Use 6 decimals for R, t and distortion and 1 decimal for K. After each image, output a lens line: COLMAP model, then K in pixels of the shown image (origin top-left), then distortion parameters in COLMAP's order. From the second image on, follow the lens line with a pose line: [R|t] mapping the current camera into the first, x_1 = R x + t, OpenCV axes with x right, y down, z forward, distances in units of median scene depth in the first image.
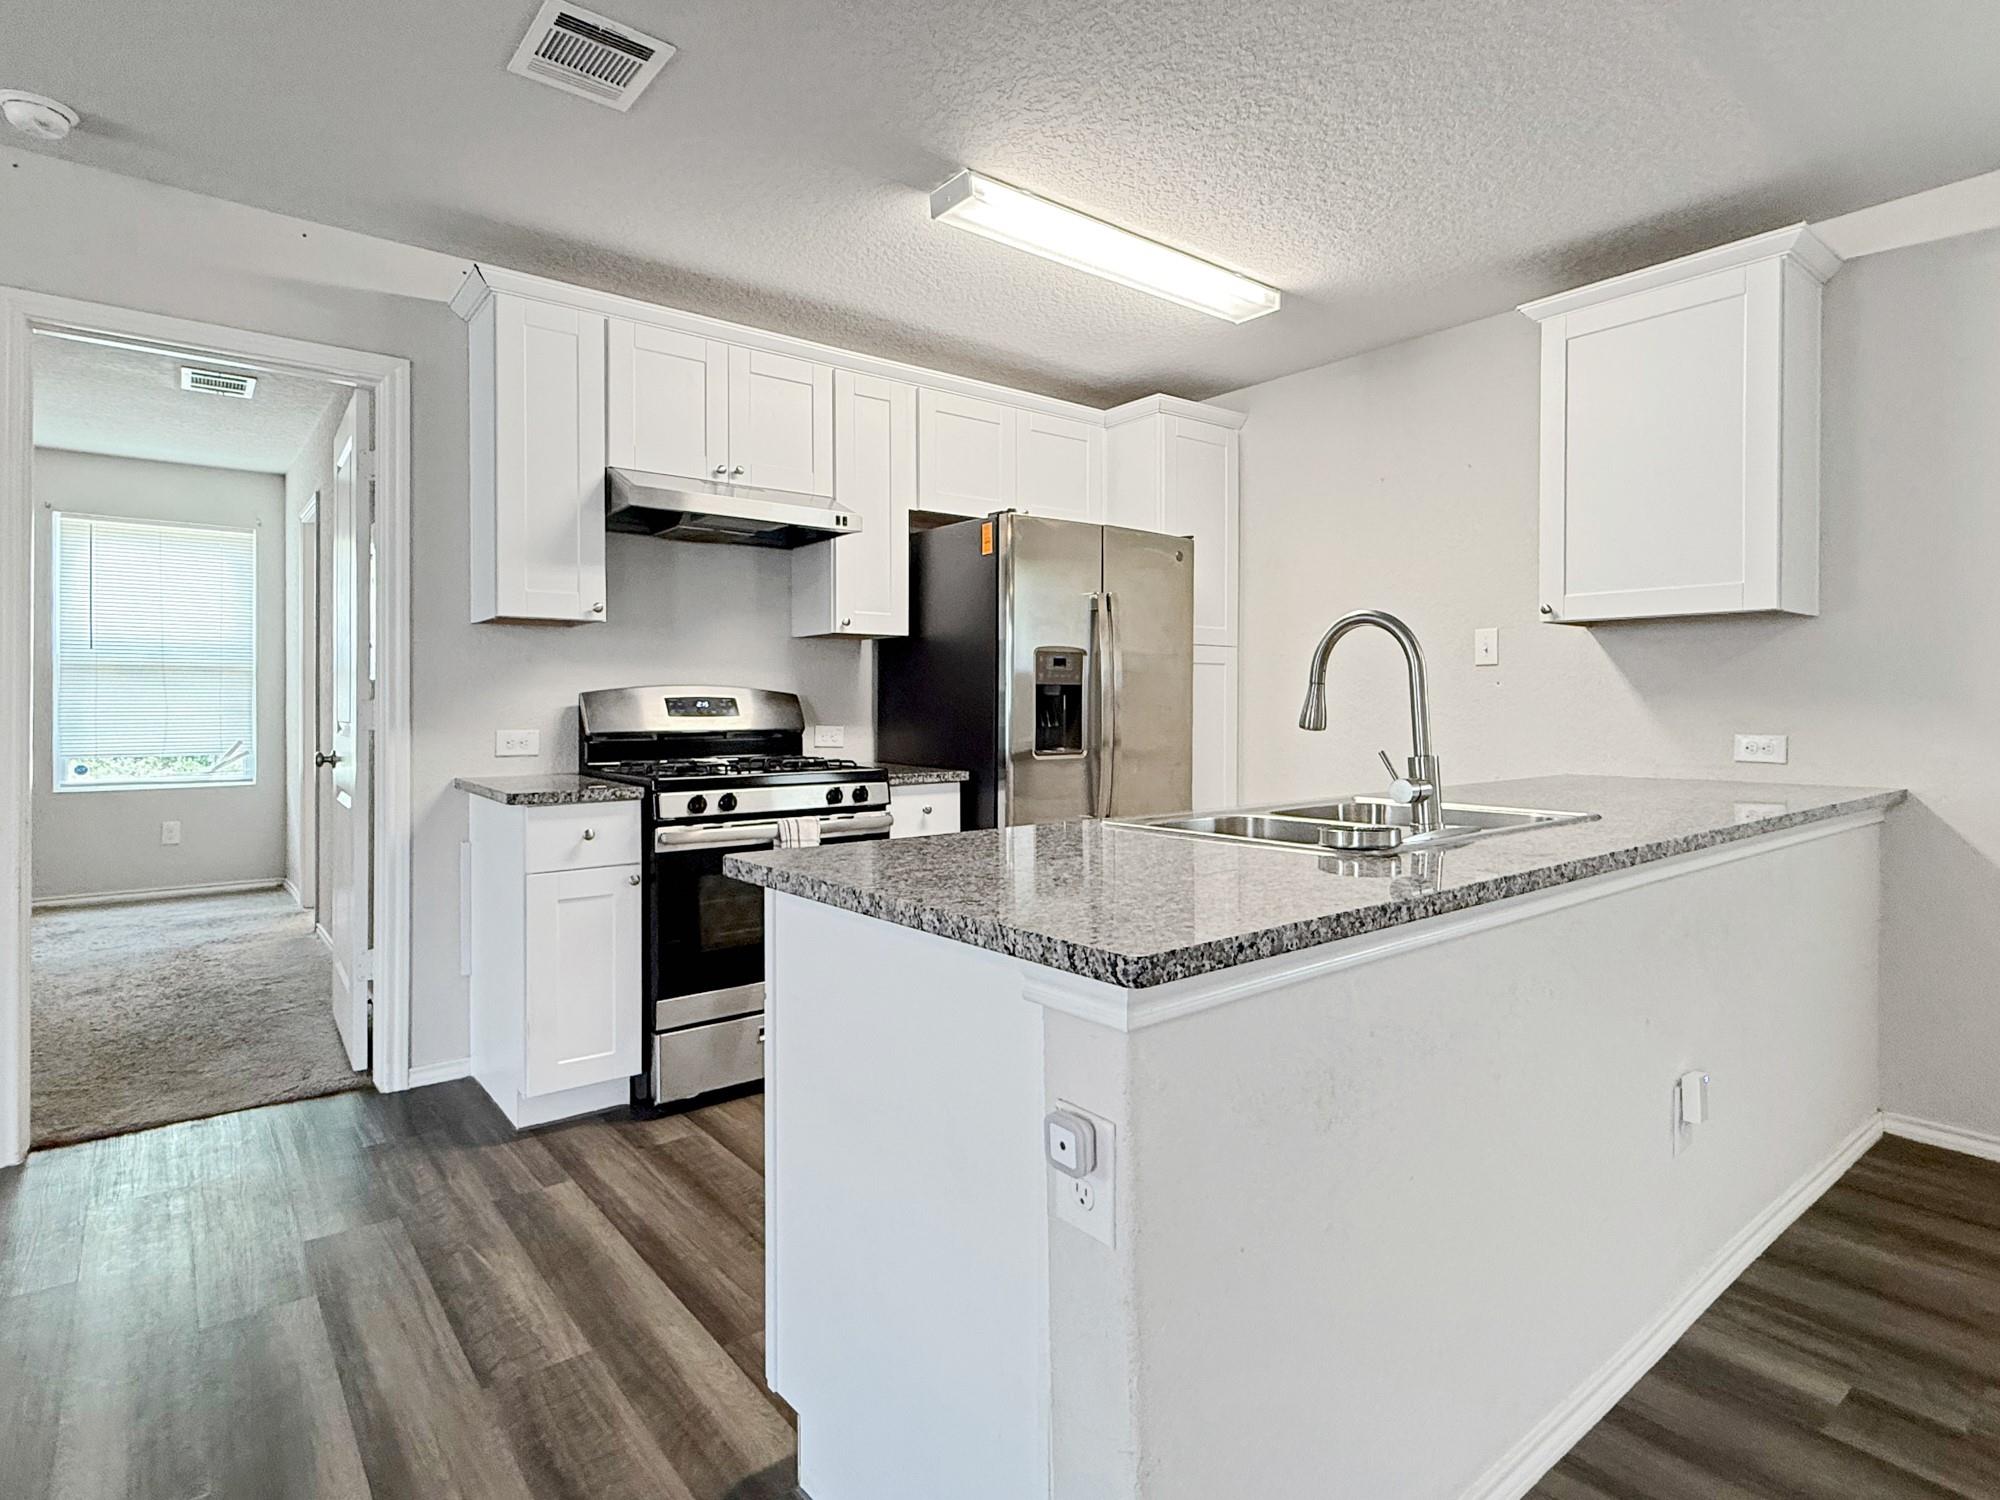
lens RADIAL K [[1048.2, 0, 1008.0], [0, 1048.2, 704.4], [0, 0, 1]] dist [-0.003199, -0.000612]
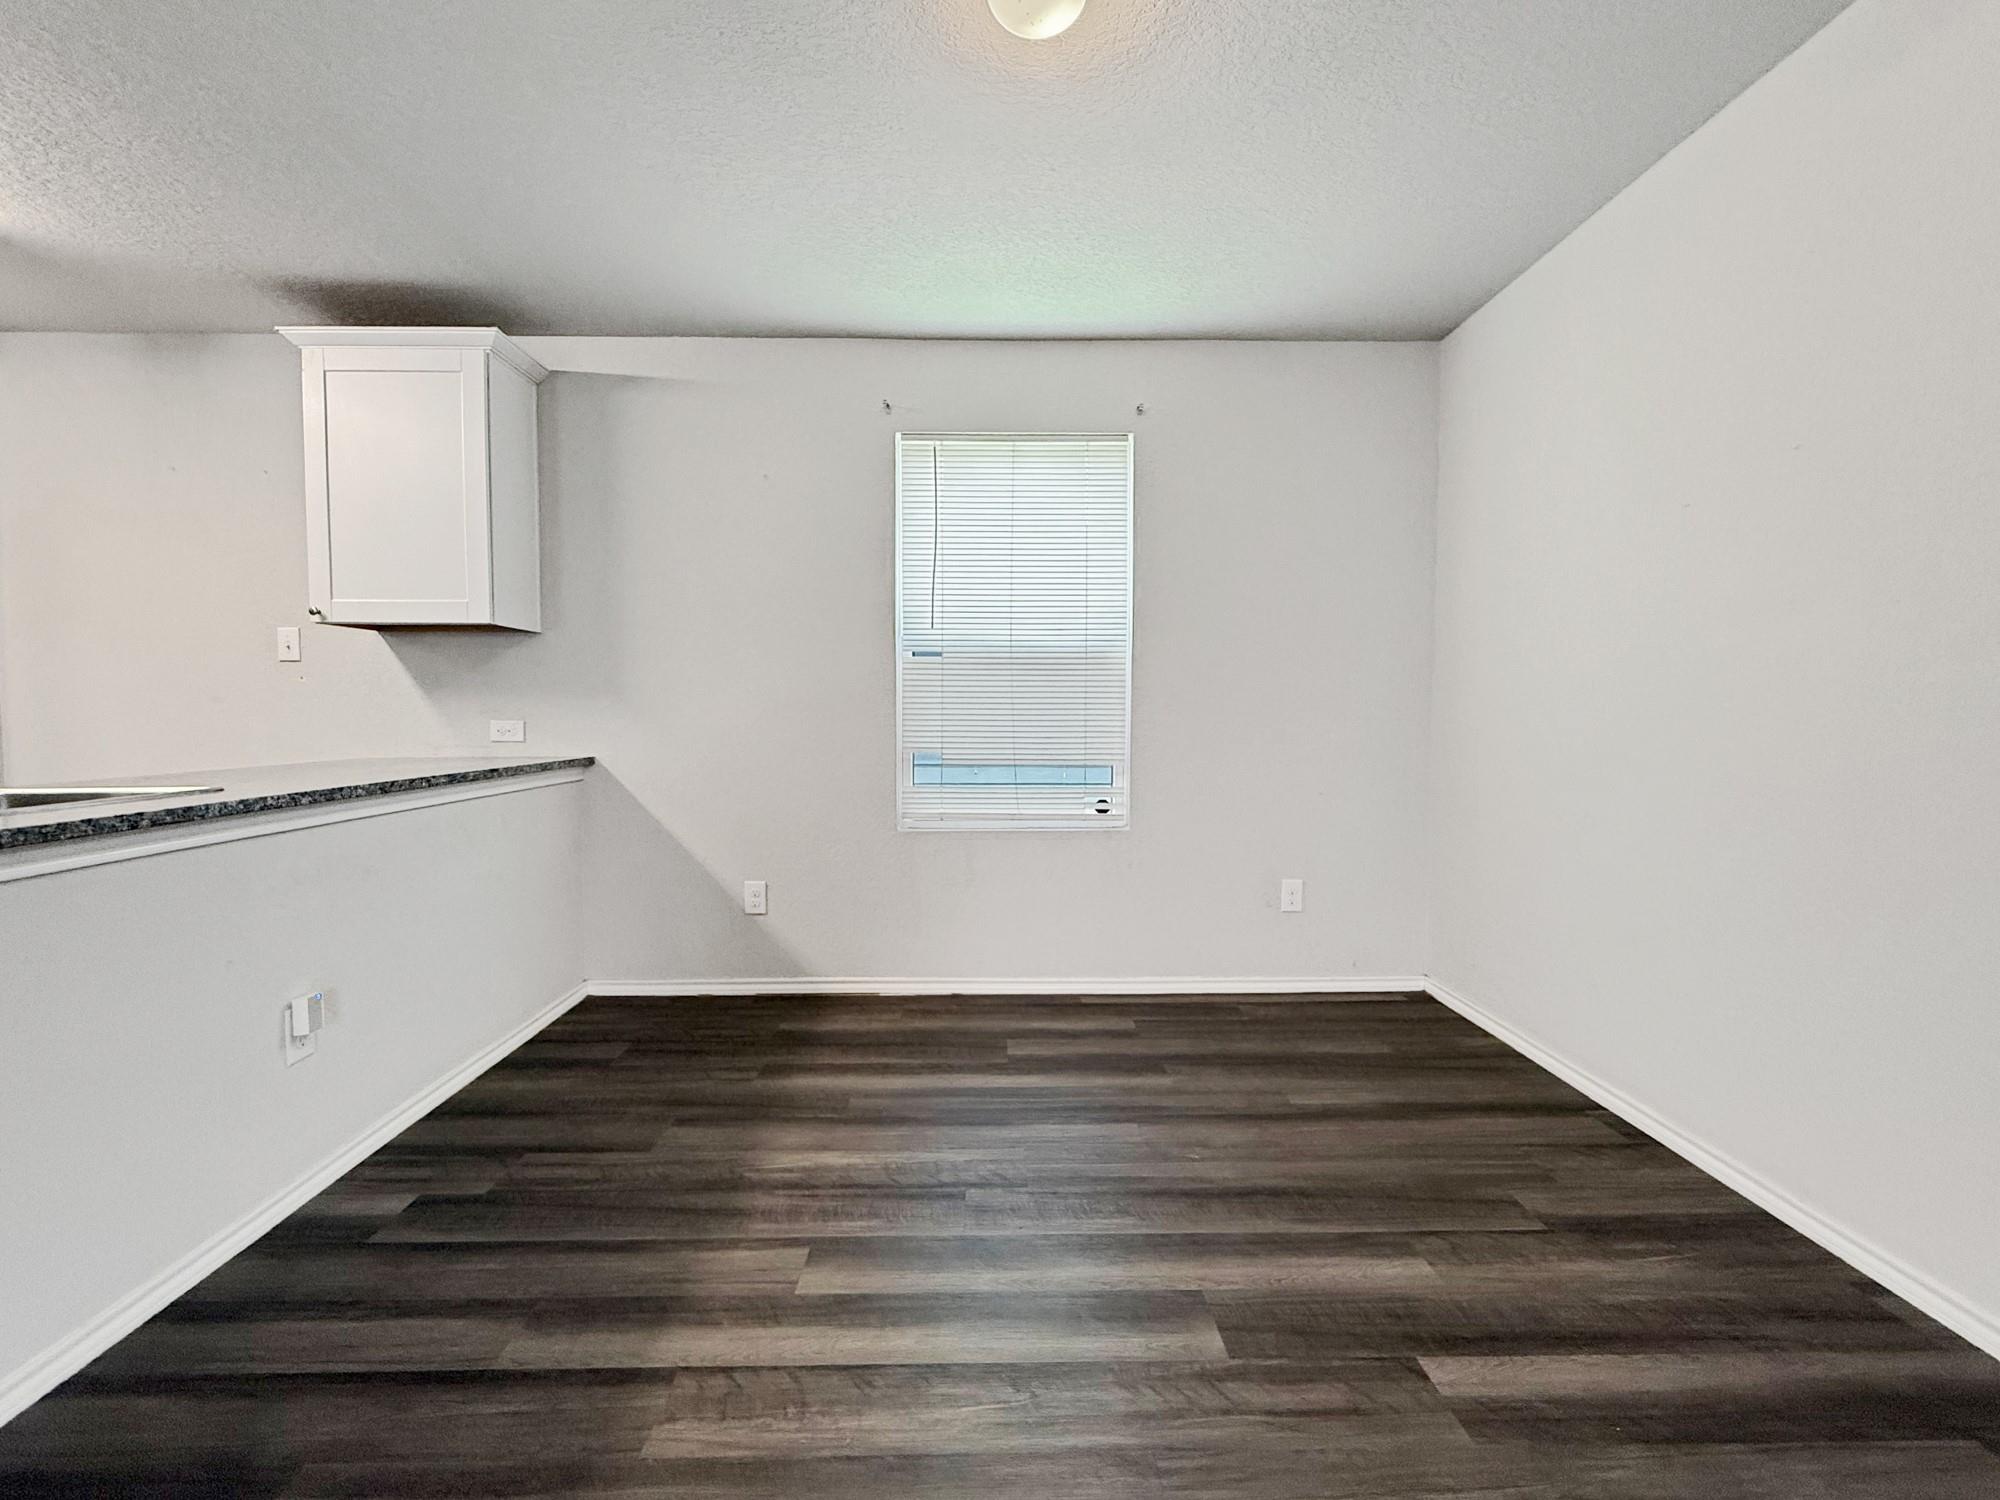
lens RADIAL K [[868.1, 0, 998.7], [0, 868.1, 747.8], [0, 0, 1]] dist [-0.000346, -0.000058]
pose [[0.612279, -0.037175, 0.789767, 0.288416], [0.001371, 0.998942, 0.045958, 0.017495], [-0.790640, -0.027057, 0.611683, -0.190712]]
